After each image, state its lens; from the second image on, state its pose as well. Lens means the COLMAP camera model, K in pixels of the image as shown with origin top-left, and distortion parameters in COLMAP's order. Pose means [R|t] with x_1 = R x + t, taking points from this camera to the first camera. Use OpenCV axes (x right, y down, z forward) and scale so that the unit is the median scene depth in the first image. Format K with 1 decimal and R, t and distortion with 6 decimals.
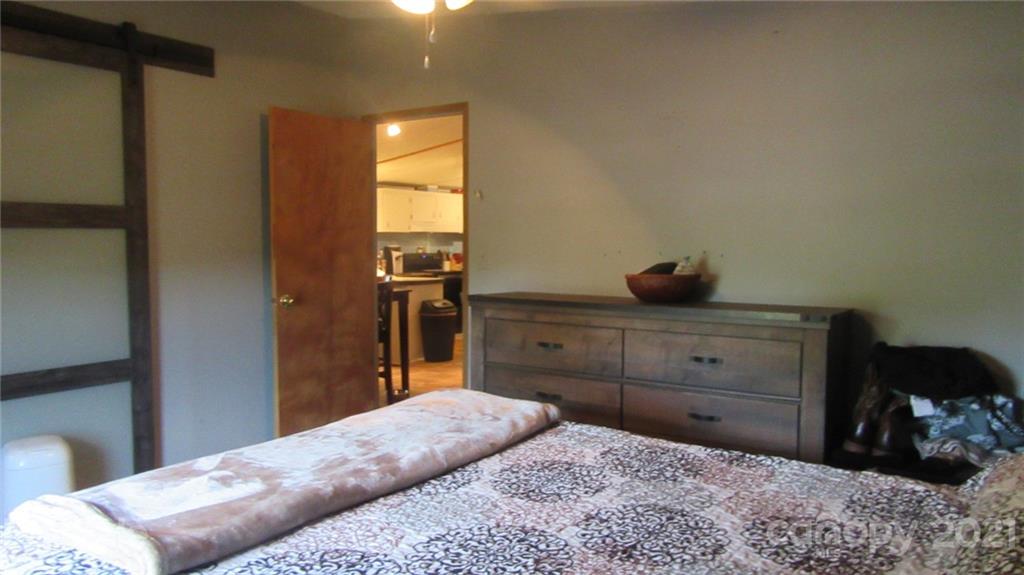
lens RADIAL K [[744.7, 0, 512.0], [0, 744.7, 287.5], [0, 0, 1]] dist [-0.032892, 0.040340]
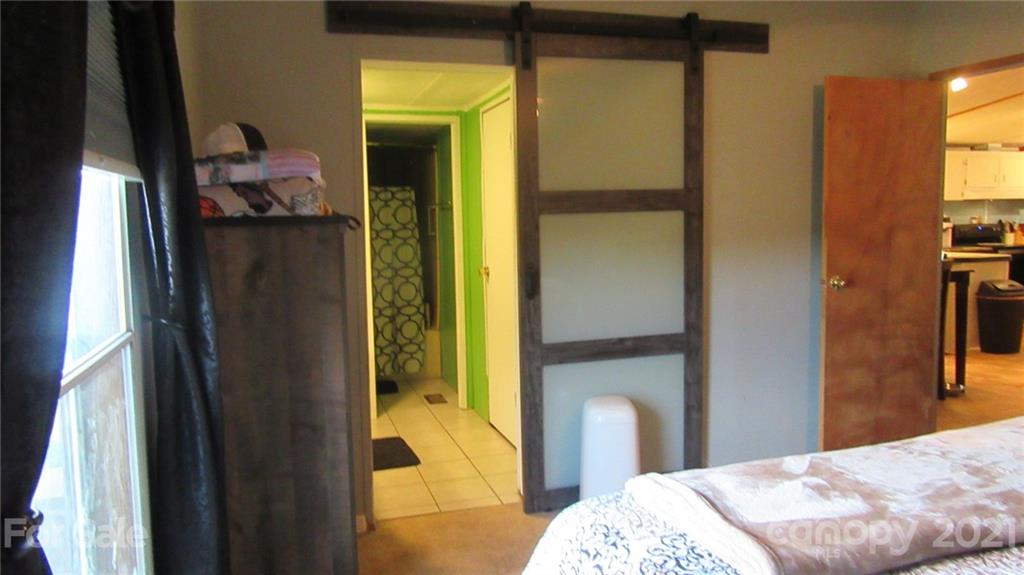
lens RADIAL K [[740.9, 0, 512.0], [0, 740.9, 287.5], [0, 0, 1]] dist [-0.033356, -0.000537]
pose [[0.788848, 0.041324, -0.613197, -0.109142], [-0.013991, 0.998686, 0.049303, -0.030768], [0.614429, -0.030313, 0.788390, 0.023336]]
